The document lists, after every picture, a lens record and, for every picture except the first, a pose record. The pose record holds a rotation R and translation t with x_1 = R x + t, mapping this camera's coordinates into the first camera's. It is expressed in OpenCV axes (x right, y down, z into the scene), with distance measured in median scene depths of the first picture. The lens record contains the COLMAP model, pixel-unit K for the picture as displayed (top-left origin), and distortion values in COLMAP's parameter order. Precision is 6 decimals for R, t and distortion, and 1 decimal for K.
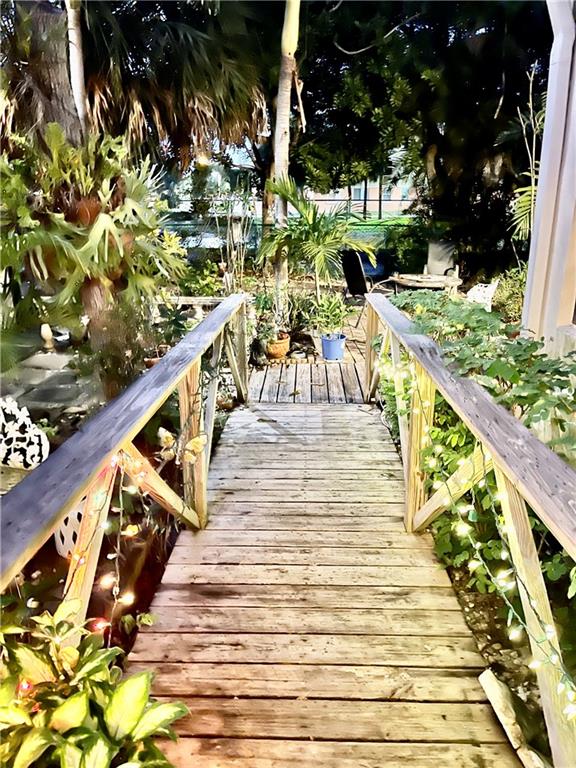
lens RADIAL K [[583.3, 0, 286.5], [0, 583.3, 384.0], [0, 0, 1]] dist [0.060005, -0.084719]
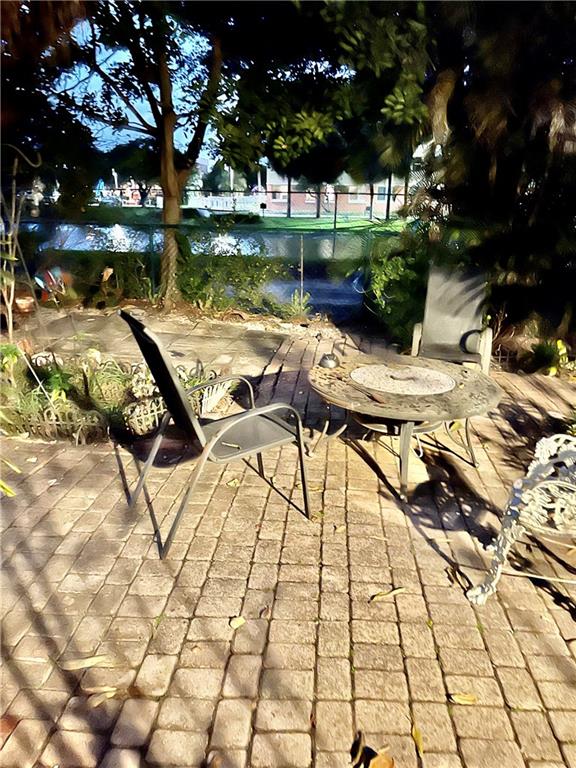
lens RADIAL K [[583.3, 0, 288.1], [0, 583.3, 383.0], [0, 0, 1]] dist [0.060005, -0.084719]
pose [[0.998469, 0.038800, -0.039428, 0.137235], [-0.038817, 0.999246, 0.000332, -0.135837], [0.039411, 0.001199, 0.999222, 0.476846]]
